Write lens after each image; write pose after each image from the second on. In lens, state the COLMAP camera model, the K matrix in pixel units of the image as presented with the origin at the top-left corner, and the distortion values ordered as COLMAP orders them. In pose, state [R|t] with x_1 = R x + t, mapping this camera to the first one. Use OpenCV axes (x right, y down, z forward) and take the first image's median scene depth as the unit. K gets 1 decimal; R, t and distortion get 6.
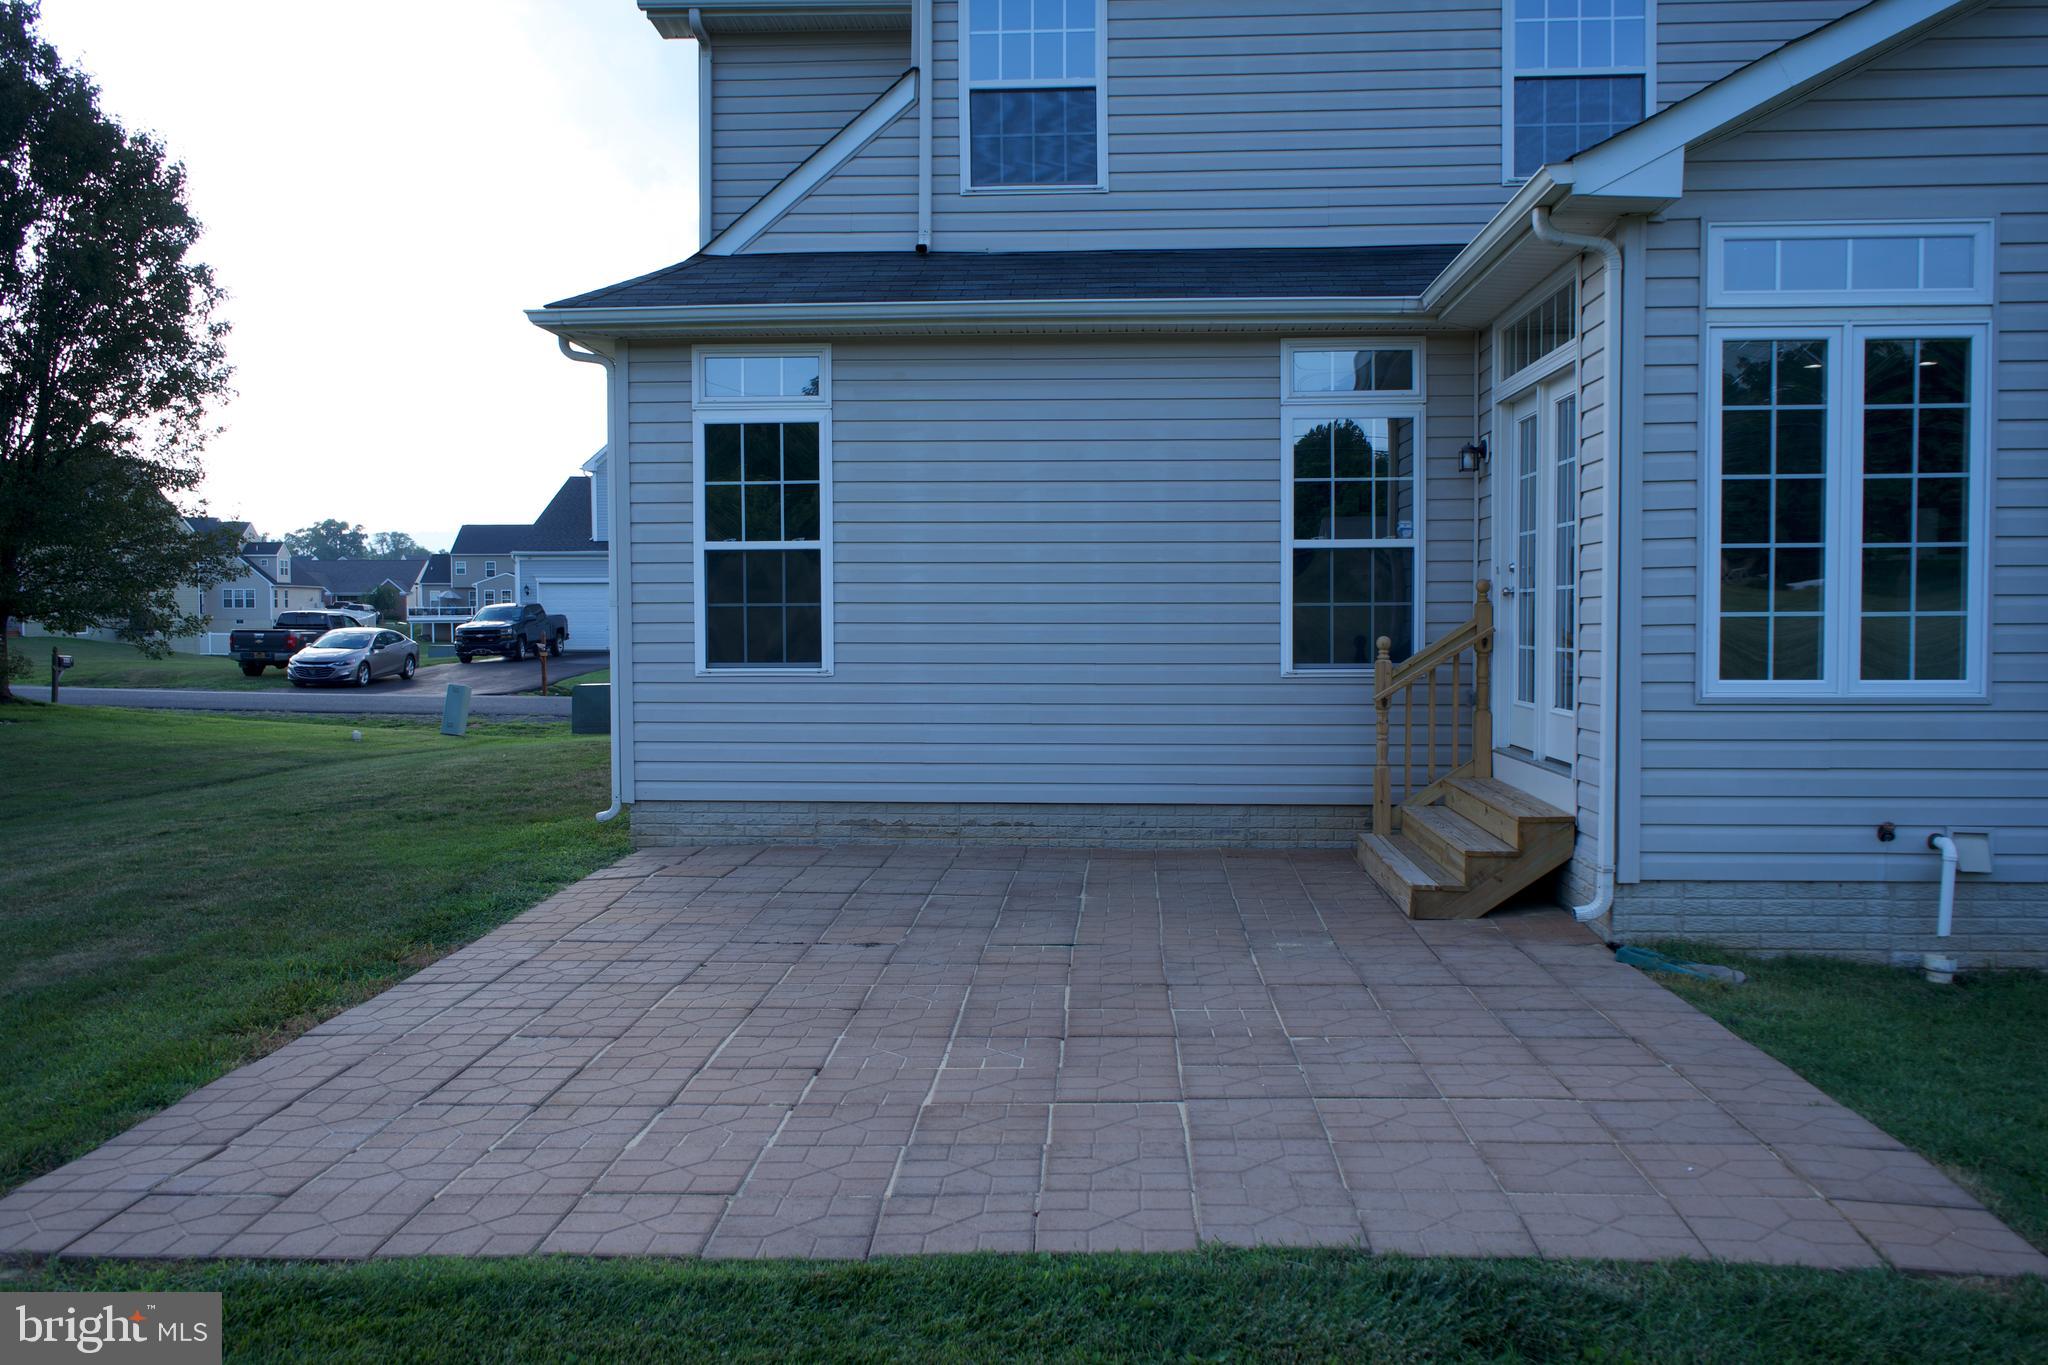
lens RADIAL K [[1633.3, 0, 1024.0], [0, 1633.3, 682.5], [0, 0, 1]] dist [-0.016143, 0.012302]
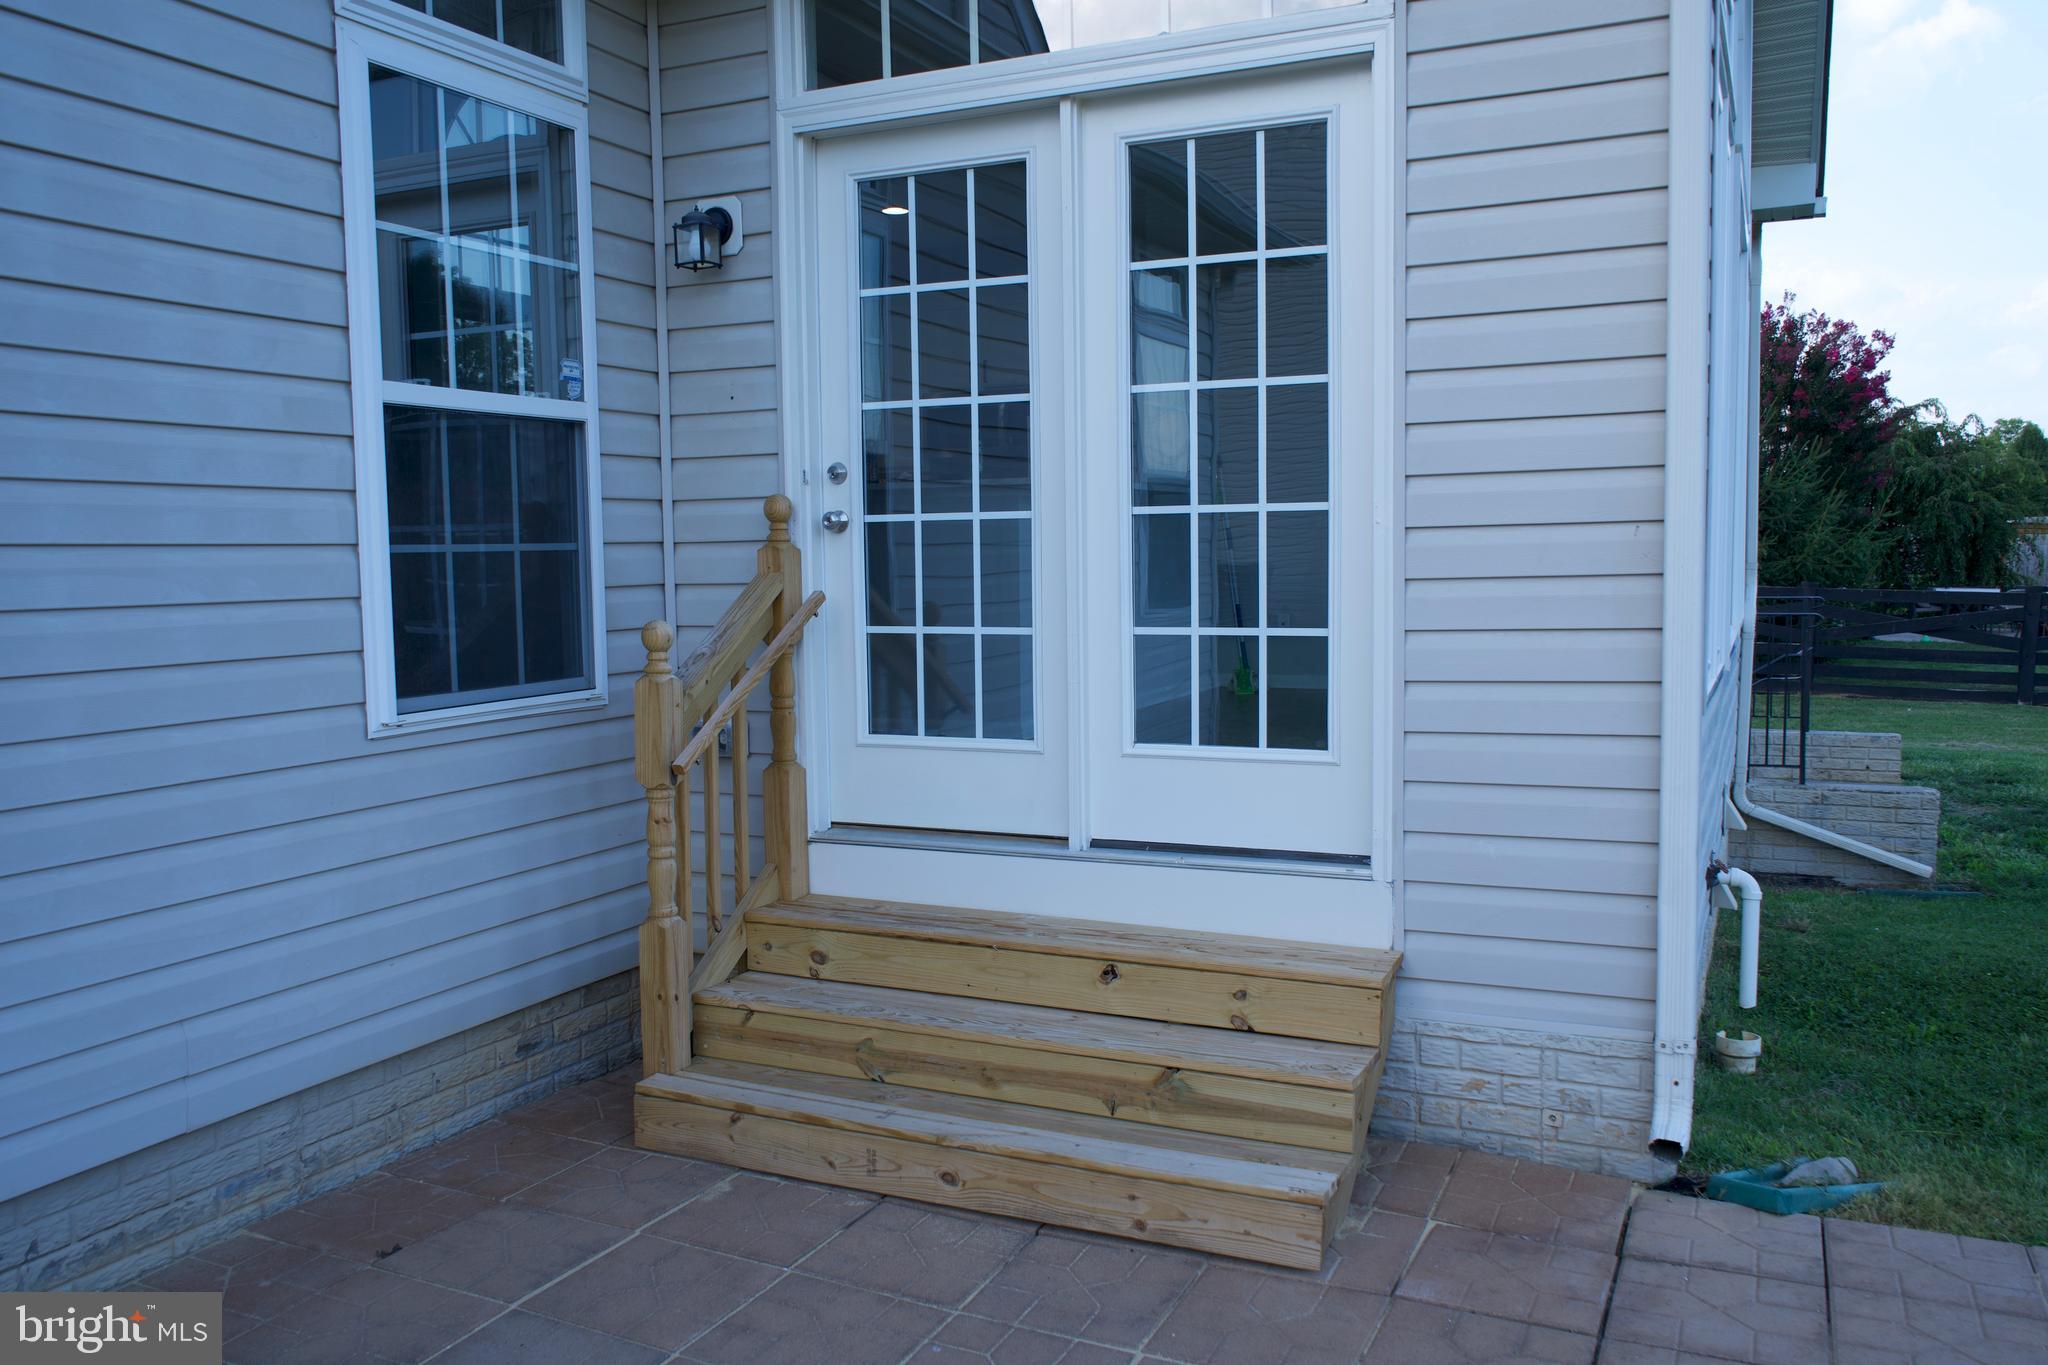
lens RADIAL K [[1633.3, 0, 1024.0], [0, 1633.3, 682.5], [0, 0, 1]] dist [-0.016143, 0.012302]
pose [[0.364925, -0.078265, 0.927742, -0.139708], [0.050848, 0.996649, 0.064078, -0.032800], [-0.929647, 0.023790, 0.367681, 0.707769]]
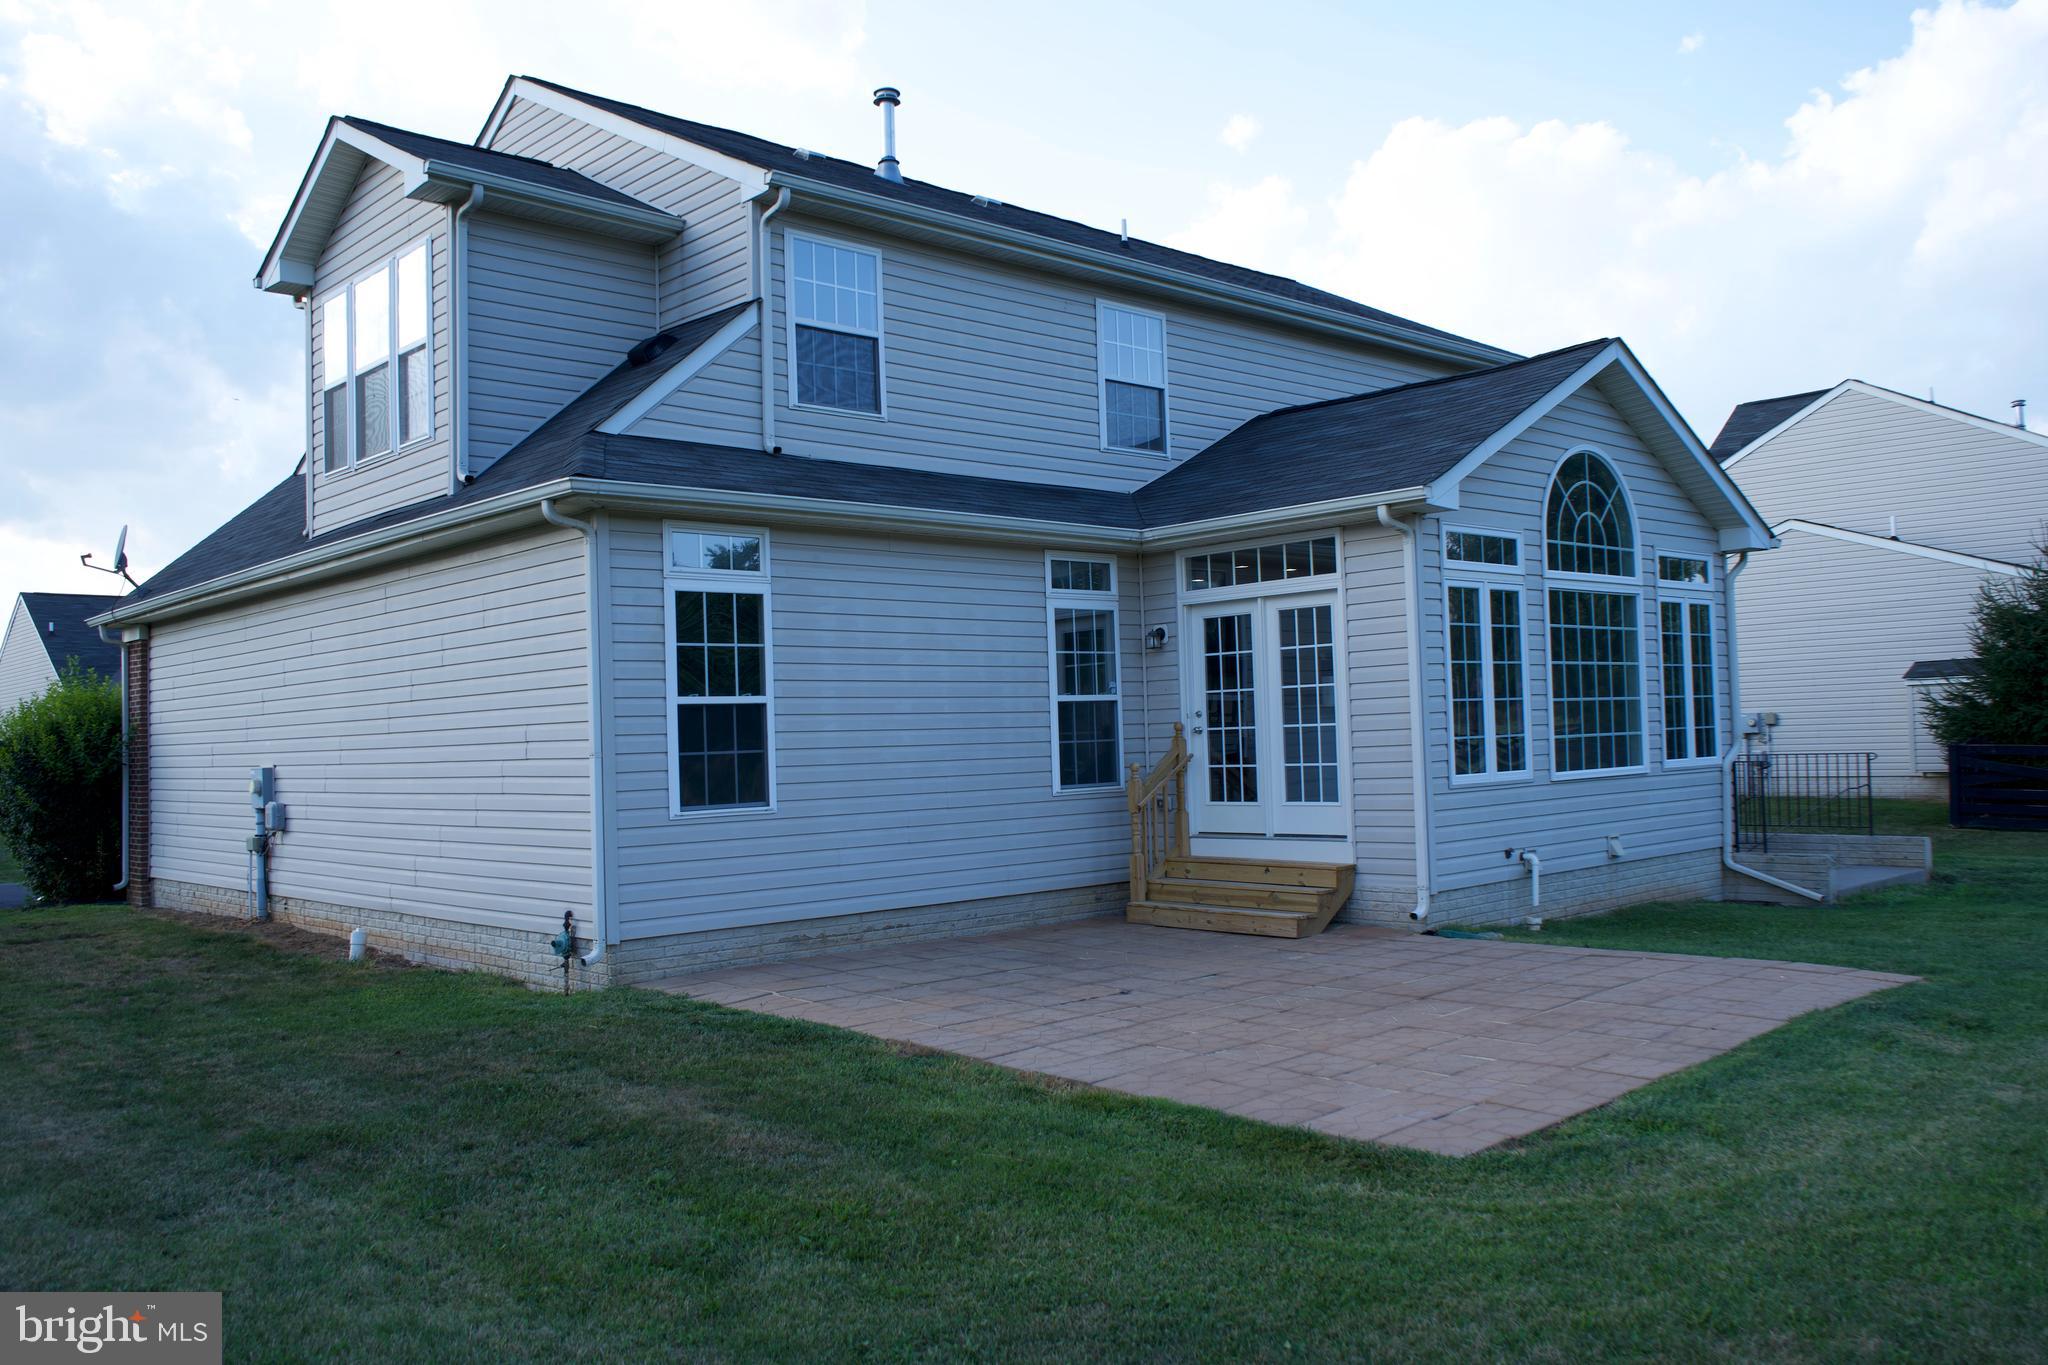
lens RADIAL K [[1633.3, 0, 1024.0], [0, 1633.3, 682.5], [0, 0, 1]] dist [-0.016143, 0.012302]
pose [[0.689139, 0.006261, 0.724602, -0.837468], [0.060183, 0.996013, -0.065844, -0.009181], [-0.722125, 0.088985, 0.686015, 0.074437]]
